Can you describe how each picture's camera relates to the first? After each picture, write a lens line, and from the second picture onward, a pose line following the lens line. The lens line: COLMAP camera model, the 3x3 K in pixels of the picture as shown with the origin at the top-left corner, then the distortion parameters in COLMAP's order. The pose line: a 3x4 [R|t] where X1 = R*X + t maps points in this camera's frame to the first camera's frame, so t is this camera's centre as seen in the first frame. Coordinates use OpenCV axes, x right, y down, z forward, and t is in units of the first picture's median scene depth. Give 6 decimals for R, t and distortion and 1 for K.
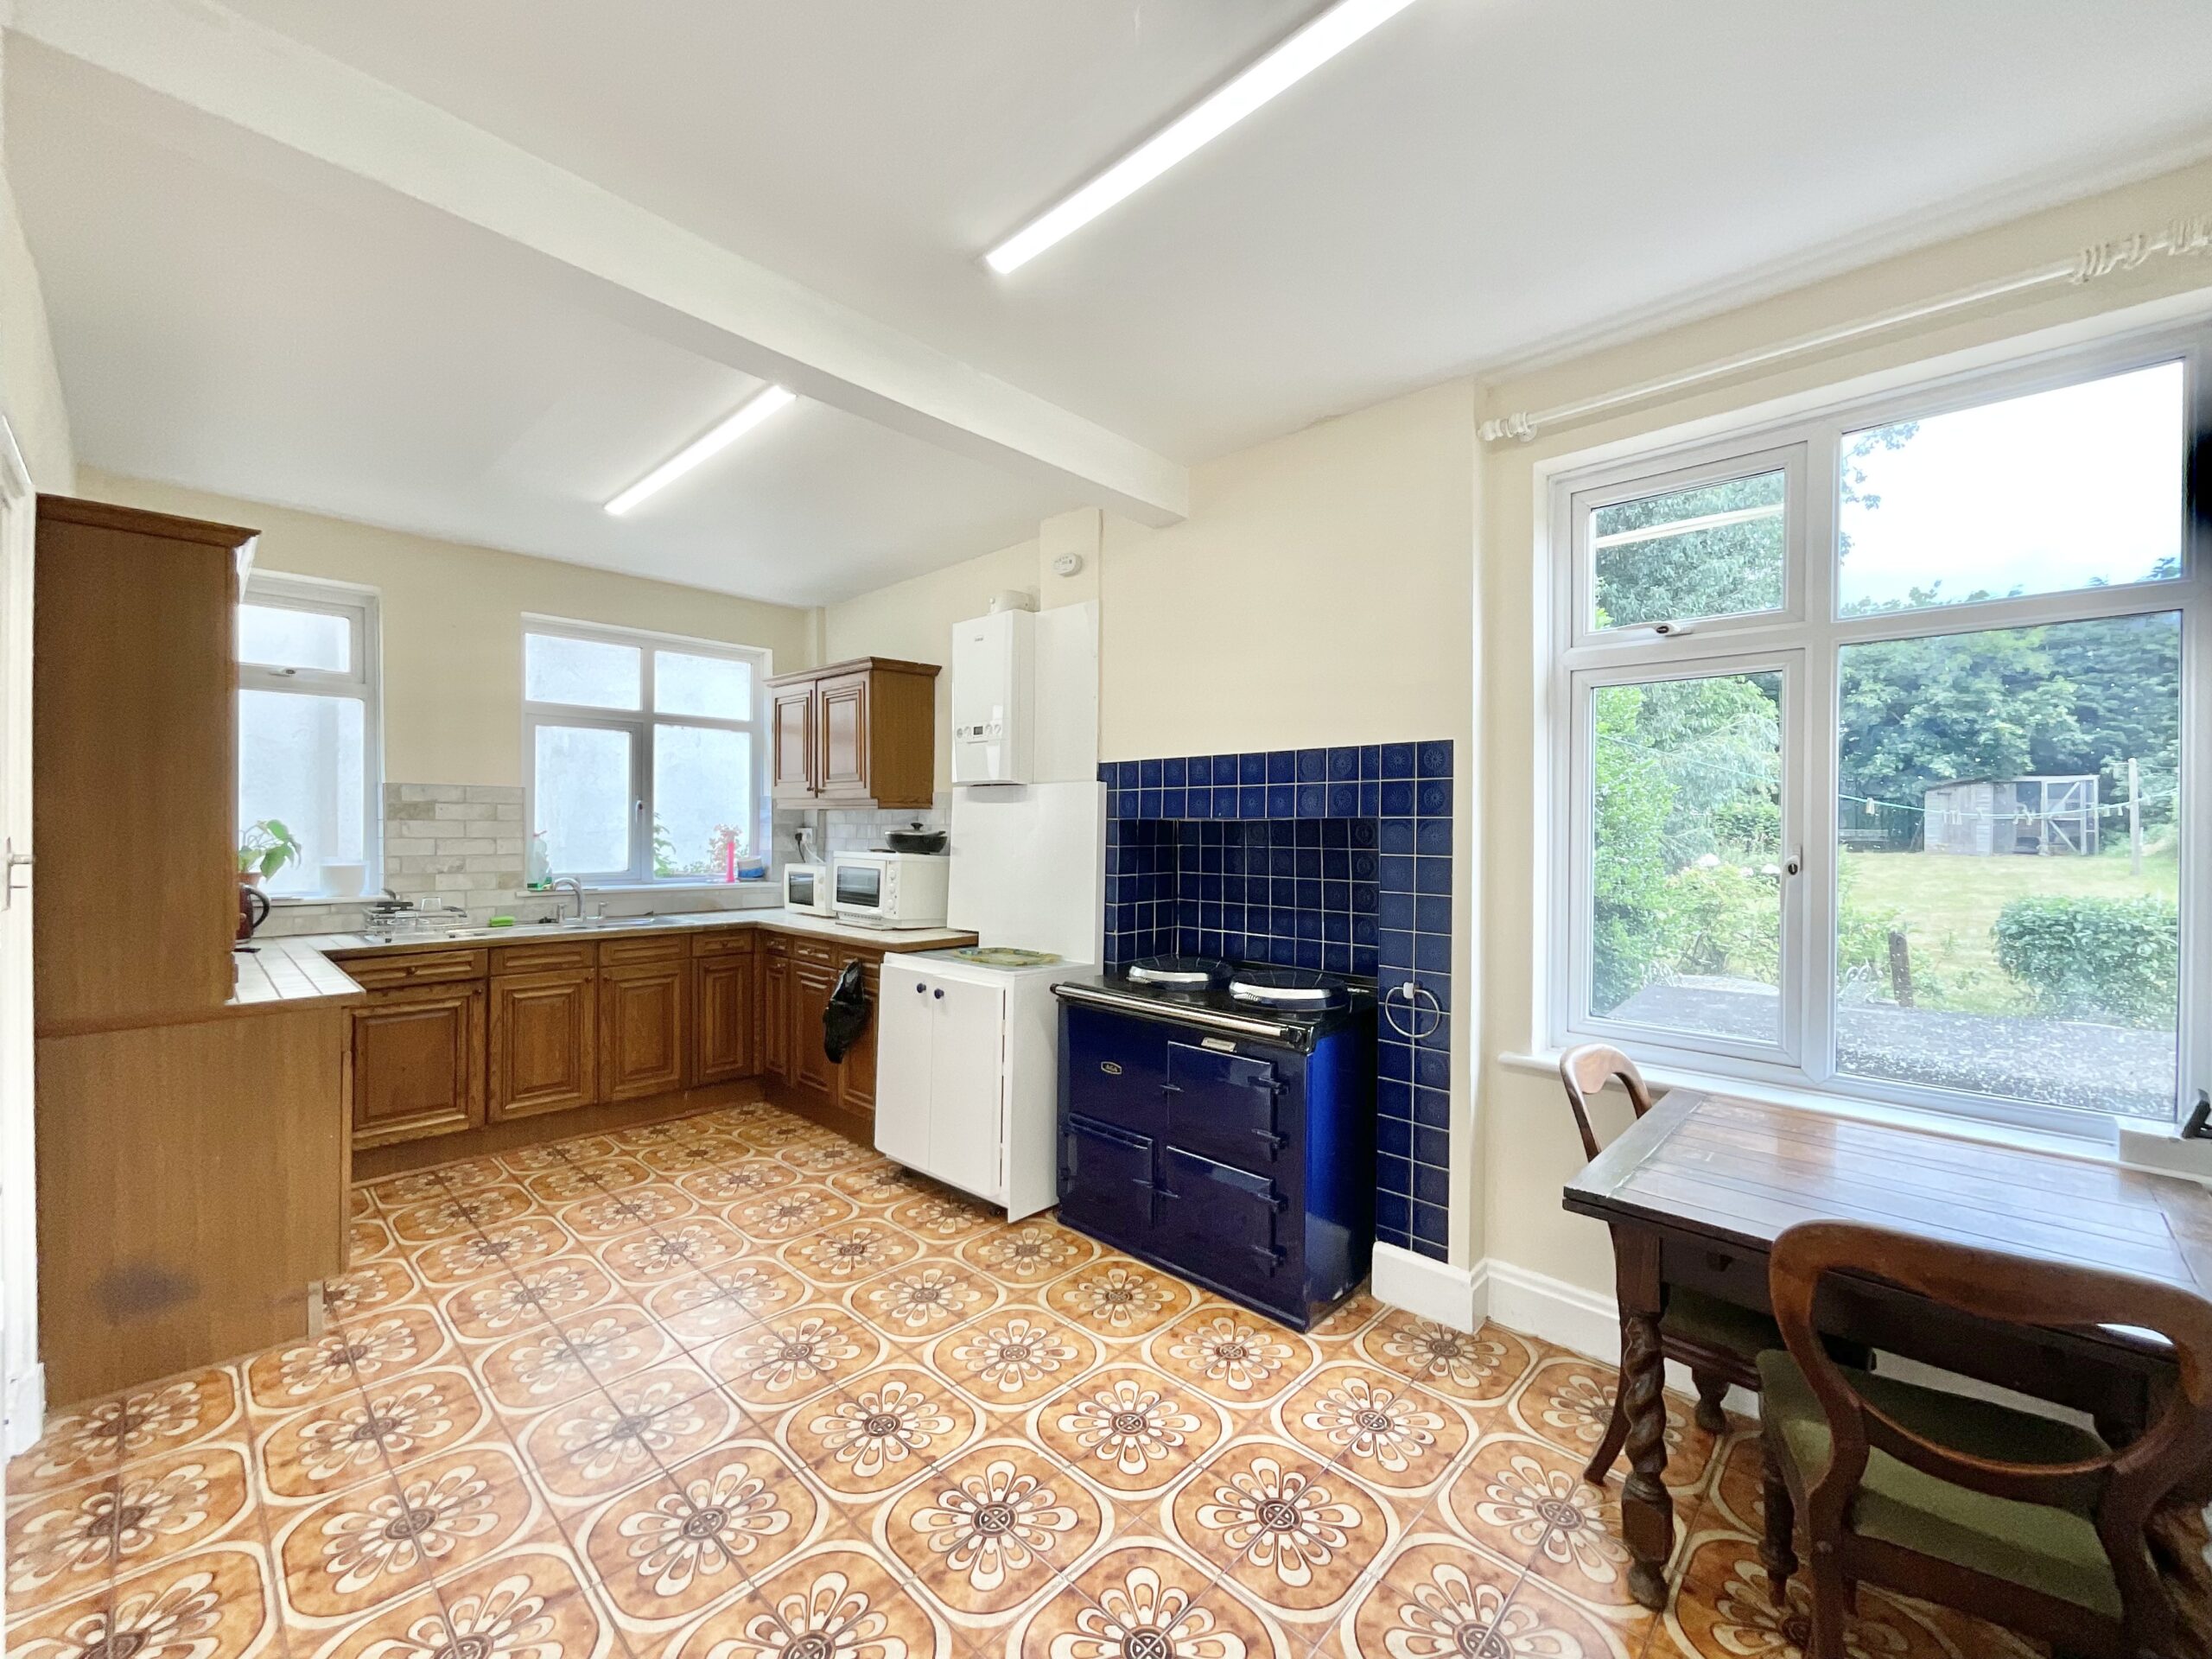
lens RADIAL K [[905.7, 0, 1102.7], [0, 905.7, 827.4], [0, 0, 1]] dist [-0.015471, 0.014539]
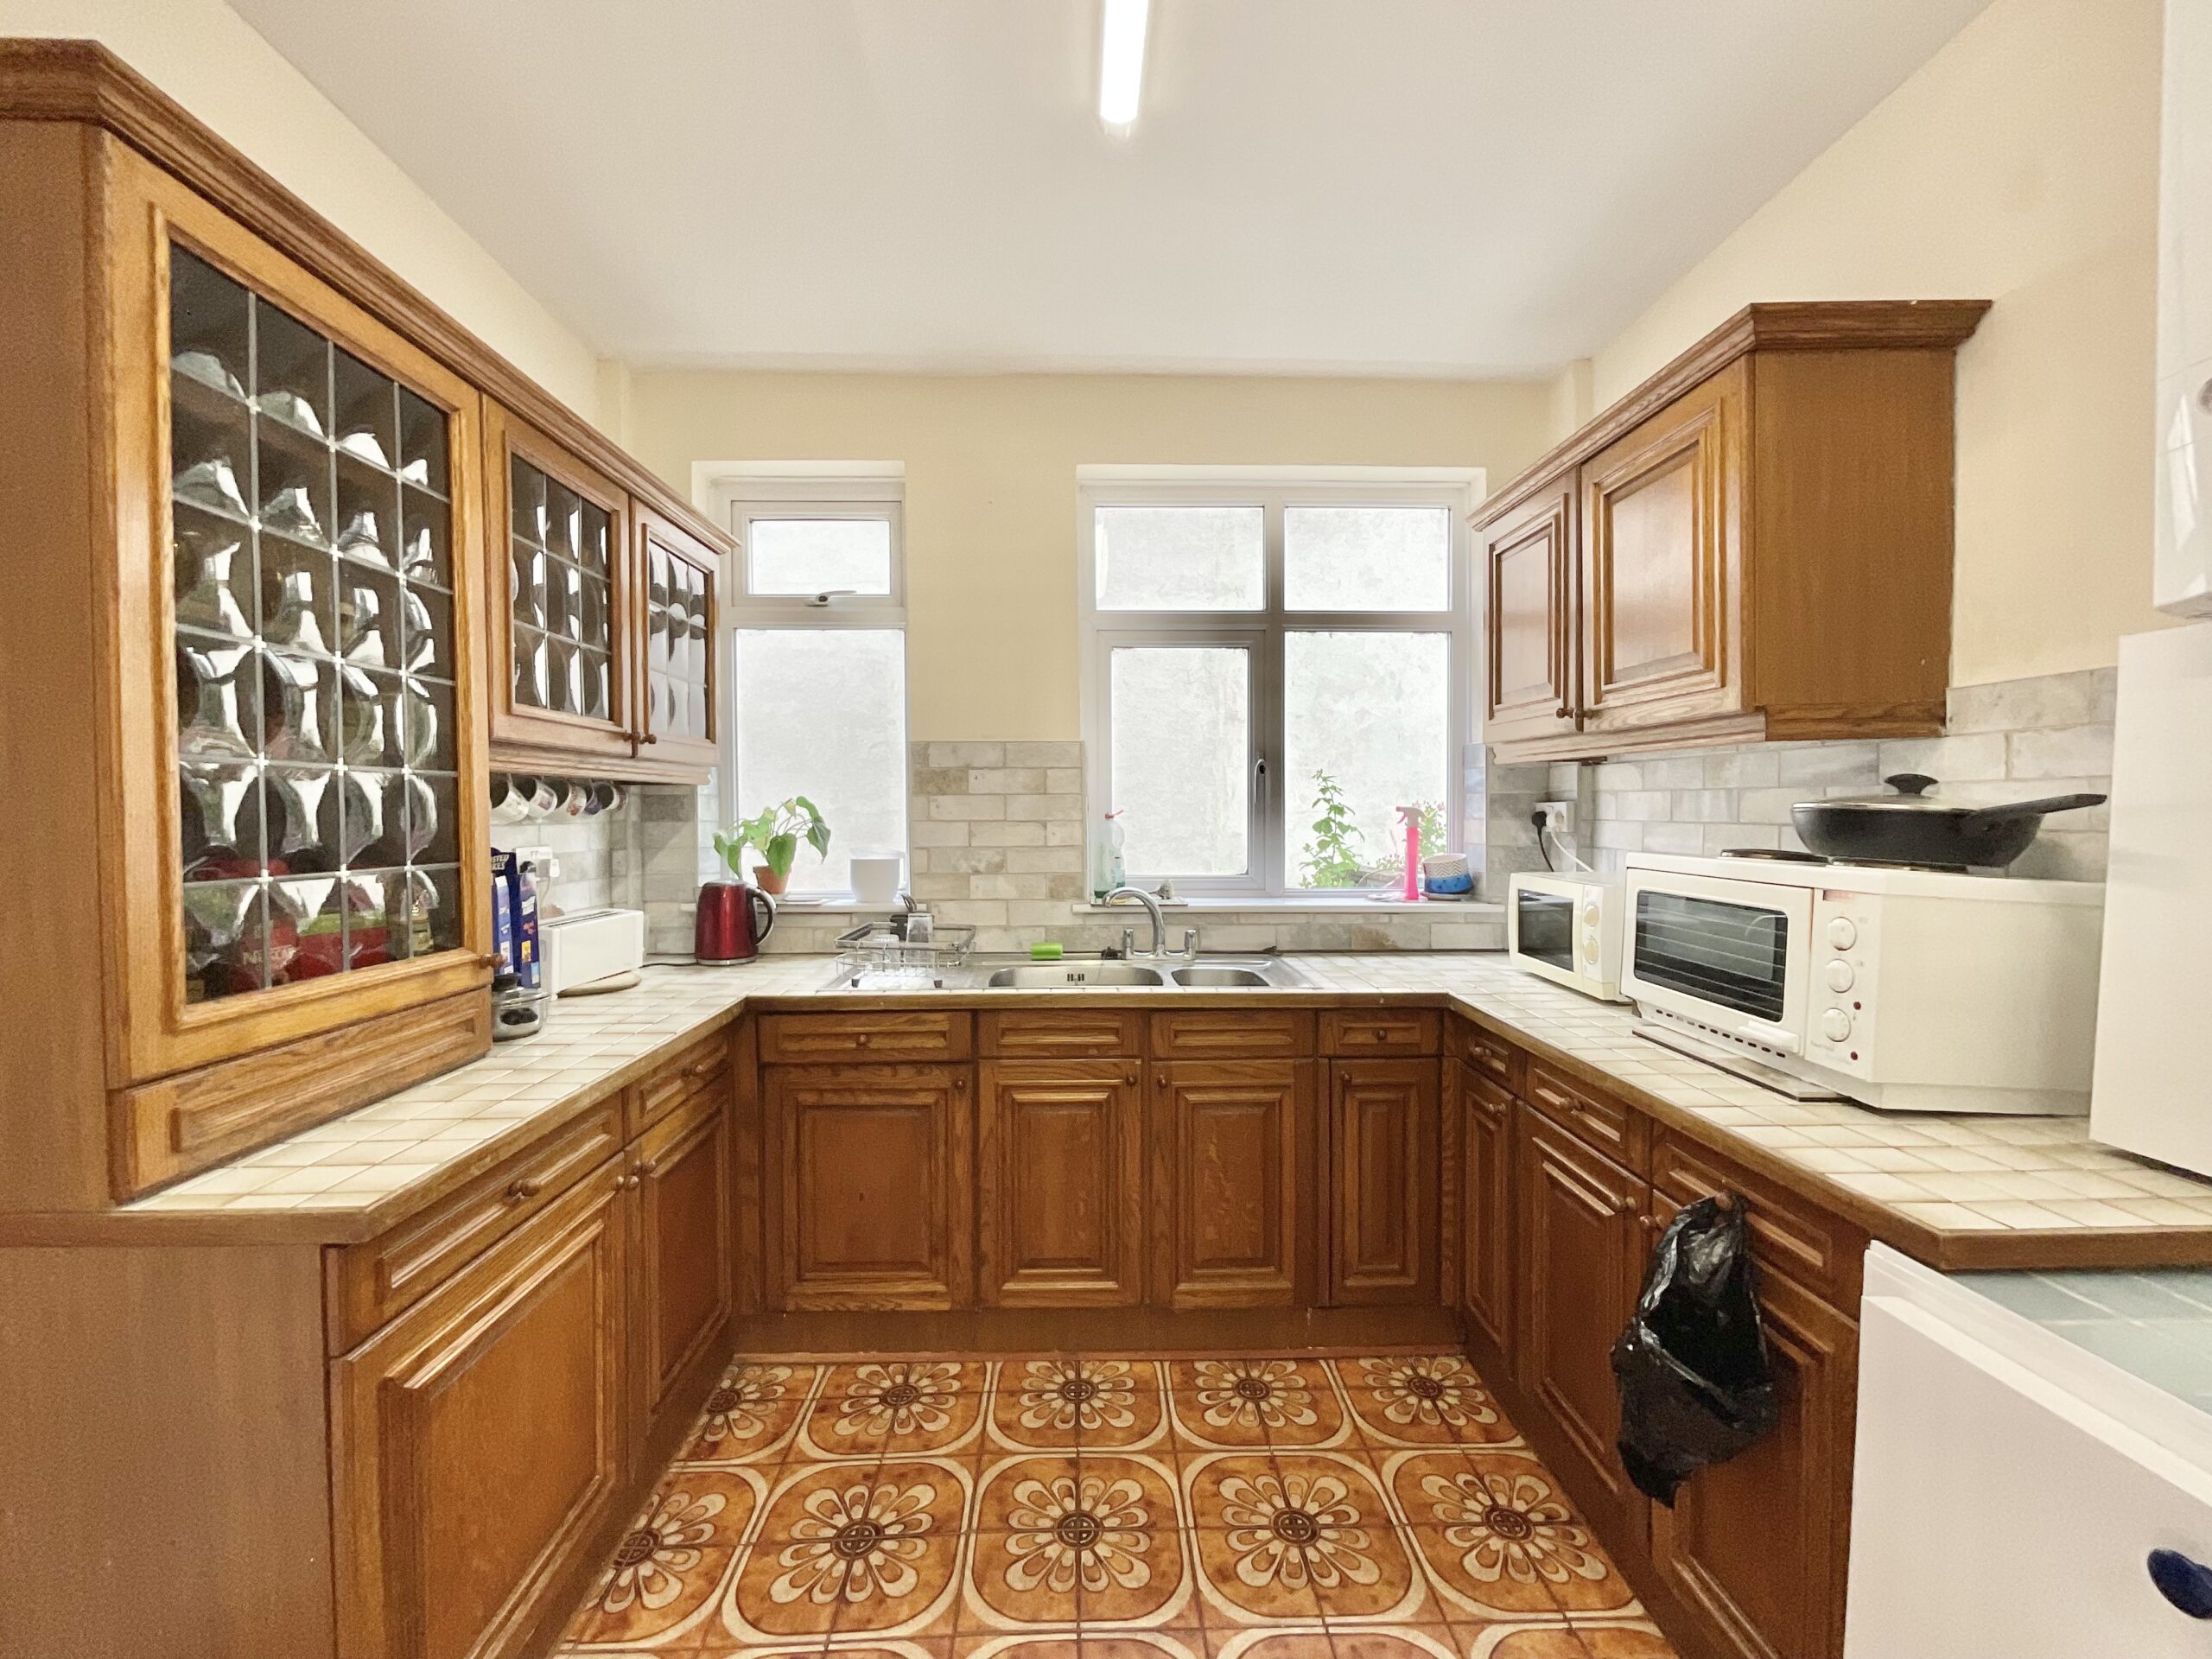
lens RADIAL K [[905.7, 0, 1102.7], [0, 905.7, 827.4], [0, 0, 1]] dist [-0.015471, 0.014539]
pose [[0.711638, 0.004620, -0.702532, -0.197733], [0.008183, 0.999856, 0.014865, 0.007478], [0.702499, -0.016328, 0.711497, 0.597791]]
